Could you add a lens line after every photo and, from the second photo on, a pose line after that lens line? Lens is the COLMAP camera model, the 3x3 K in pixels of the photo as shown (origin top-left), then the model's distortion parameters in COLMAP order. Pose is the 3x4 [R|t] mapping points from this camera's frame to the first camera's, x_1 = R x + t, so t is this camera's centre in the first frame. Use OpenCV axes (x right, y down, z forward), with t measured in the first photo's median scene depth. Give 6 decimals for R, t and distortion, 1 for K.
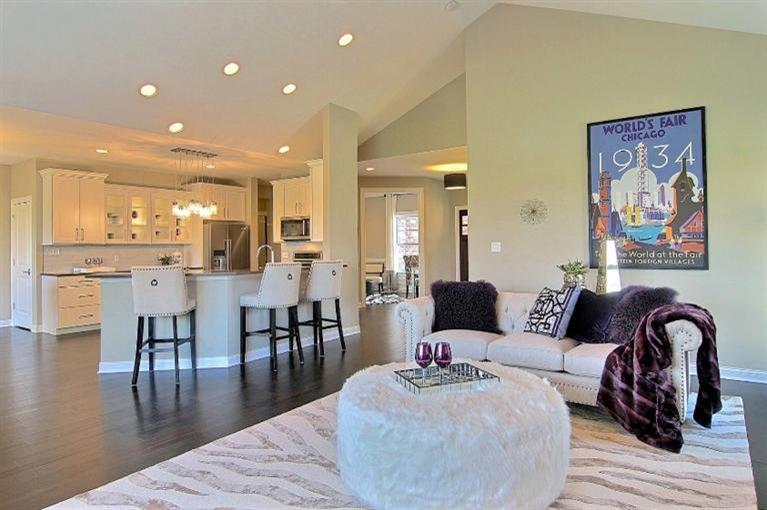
lens RADIAL K [[463.9, 0, 380.7], [0, 463.9, 249.6], [0, 0, 1]] dist [-0.015948, -0.002159]
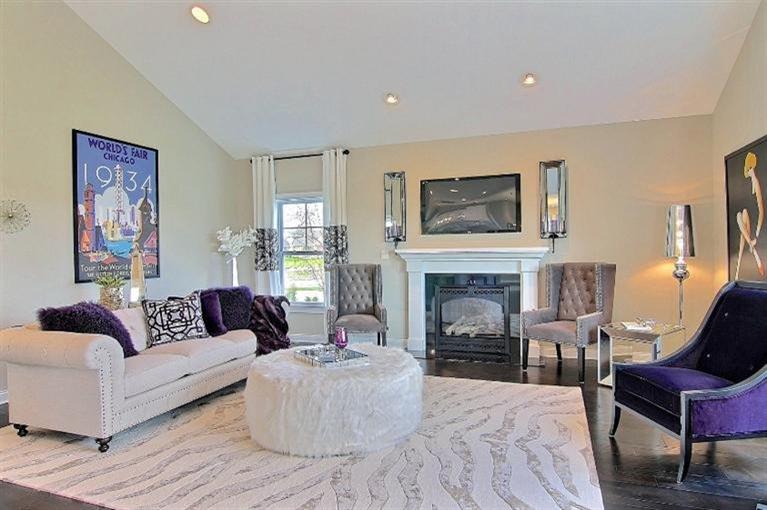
lens RADIAL K [[463.9, 0, 381.0], [0, 463.9, 253.3], [0, 0, 1]] dist [-0.015948, -0.002159]
pose [[-0.250967, 0.012305, 0.967917, -0.653208], [0.024246, 0.999685, -0.006422, -0.000367], [-0.967692, 0.021856, -0.251186, 0.686604]]
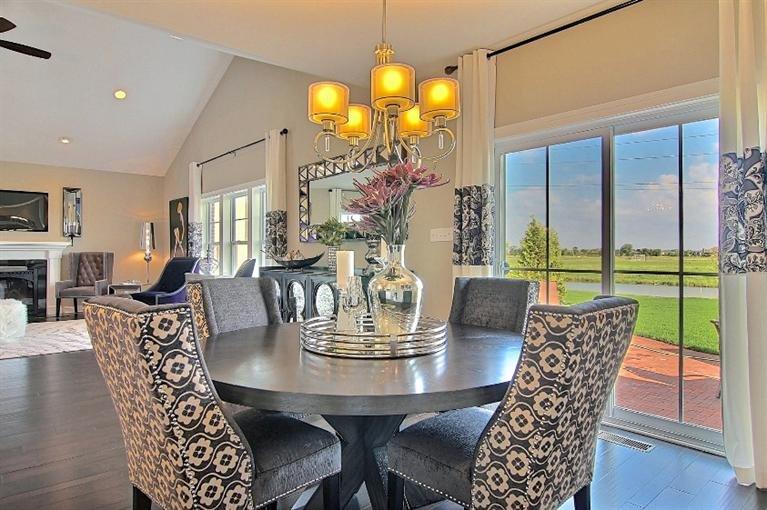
lens RADIAL K [[460.1, 0, 382.5], [0, 460.1, 250.6], [0, 0, 1]] dist [-0.004760, 0.000540]
pose [[-0.971930, 0.009021, 0.235098, -1.318152], [0.010205, 0.999941, 0.003820, 0.027277], [-0.235050, 0.006111, -0.971964, 1.526529]]
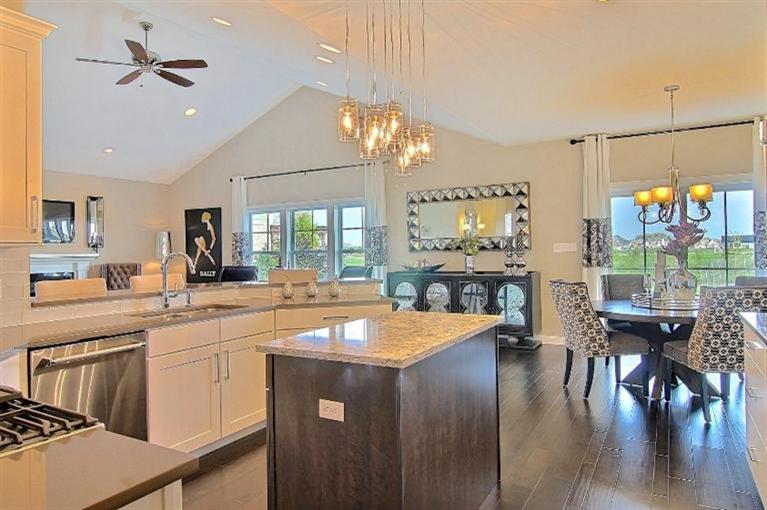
lens RADIAL K [[486.9, 0, 380.7], [0, 486.9, 251.0], [0, 0, 1]] dist [-0.000637, 0.000165]
pose [[-0.996924, 0.025825, -0.074000, -0.579703], [0.024924, 0.999604, 0.013073, -0.020835], [0.074308, 0.011188, -0.997173, 2.021574]]
